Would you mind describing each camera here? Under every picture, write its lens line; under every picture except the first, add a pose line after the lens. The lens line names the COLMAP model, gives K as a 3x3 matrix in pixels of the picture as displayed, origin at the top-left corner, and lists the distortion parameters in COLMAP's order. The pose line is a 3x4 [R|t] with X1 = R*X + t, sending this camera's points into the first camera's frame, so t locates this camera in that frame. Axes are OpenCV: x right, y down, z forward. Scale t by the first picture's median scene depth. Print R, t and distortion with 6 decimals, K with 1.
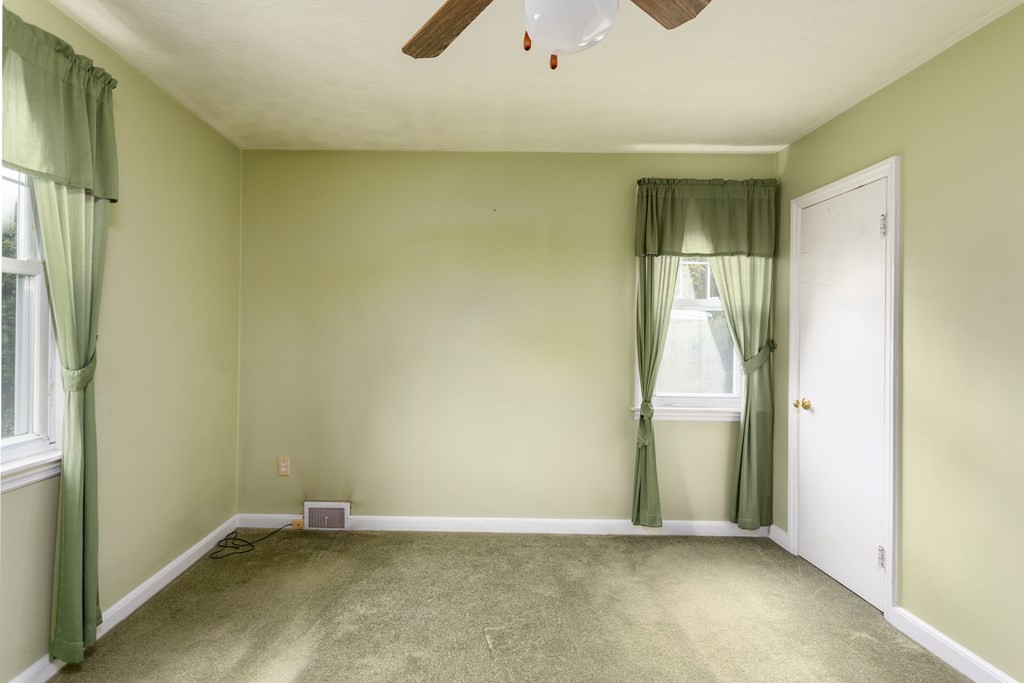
lens RADIAL K [[522.0, 0, 511.9], [0, 522.0, 335.4], [0, 0, 1]] dist [-0.000613, 0.000228]
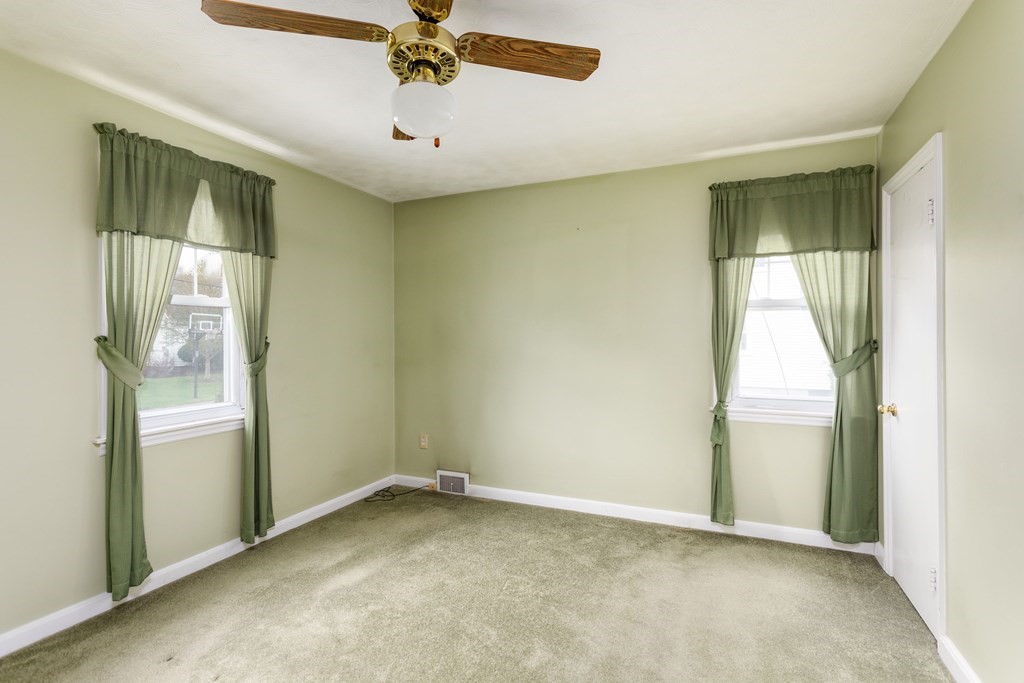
lens RADIAL K [[486.6, 0, 507.6], [0, 486.6, 340.0], [0, 0, 1]] dist [-0.000101, 0.001559]
pose [[0.919788, -0.012620, -0.392212, 0.251848], [0.012879, 0.999915, -0.001970, 0.002278], [0.392204, -0.003240, 0.919873, -0.040192]]
